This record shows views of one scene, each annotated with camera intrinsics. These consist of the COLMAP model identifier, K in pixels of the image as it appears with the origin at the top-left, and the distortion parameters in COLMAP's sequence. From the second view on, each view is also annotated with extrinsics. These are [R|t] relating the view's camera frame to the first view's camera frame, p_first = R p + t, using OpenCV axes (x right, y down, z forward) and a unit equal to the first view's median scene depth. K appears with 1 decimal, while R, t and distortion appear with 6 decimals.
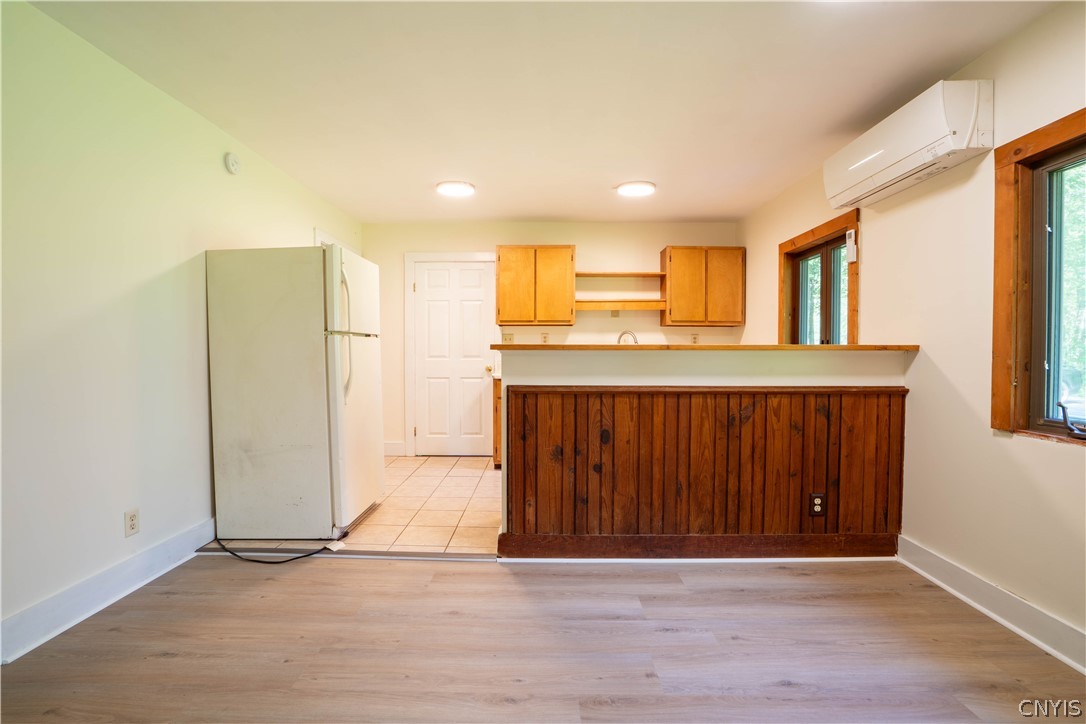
lens RADIAL K [[504.2, 0, 538.9], [0, 504.2, 363.1], [0, 0, 1]] dist [-0.060805, 0.023589]
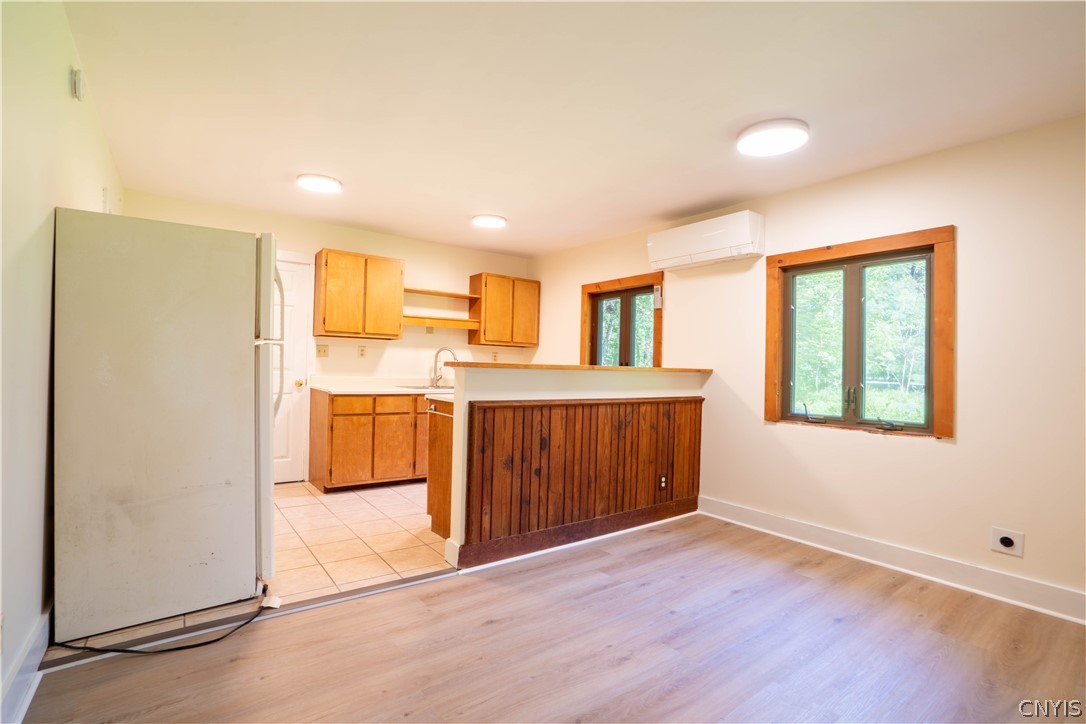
lens RADIAL K [[504.2, 0, 538.9], [0, 504.2, 363.1], [0, 0, 1]] dist [-0.060805, 0.023589]
pose [[0.790814, 0.024445, 0.611569, -0.587586], [-0.009312, 0.999567, -0.027913, -0.006721], [-0.611986, 0.016379, 0.790699, 0.088256]]
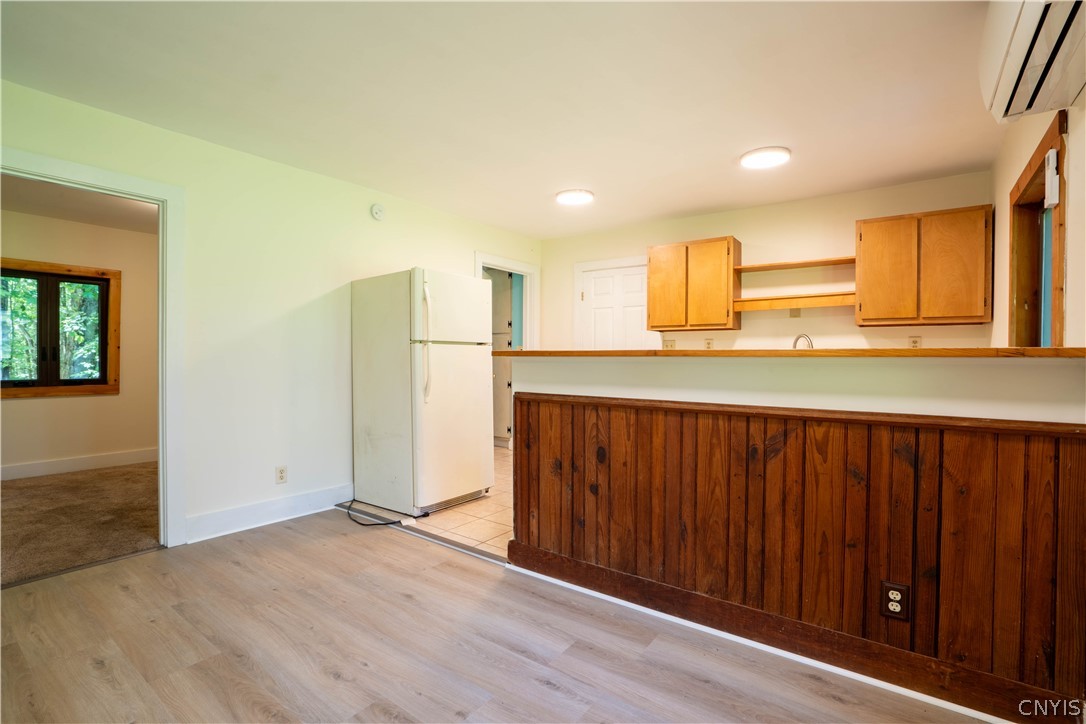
lens RADIAL K [[504.2, 0, 538.9], [0, 504.2, 363.1], [0, 0, 1]] dist [-0.060805, 0.023589]
pose [[0.809900, 0.009558, -0.586490, 0.556863], [-0.019132, 0.999766, -0.010127, -0.003237], [0.586256, 0.019423, 0.809893, 0.218291]]
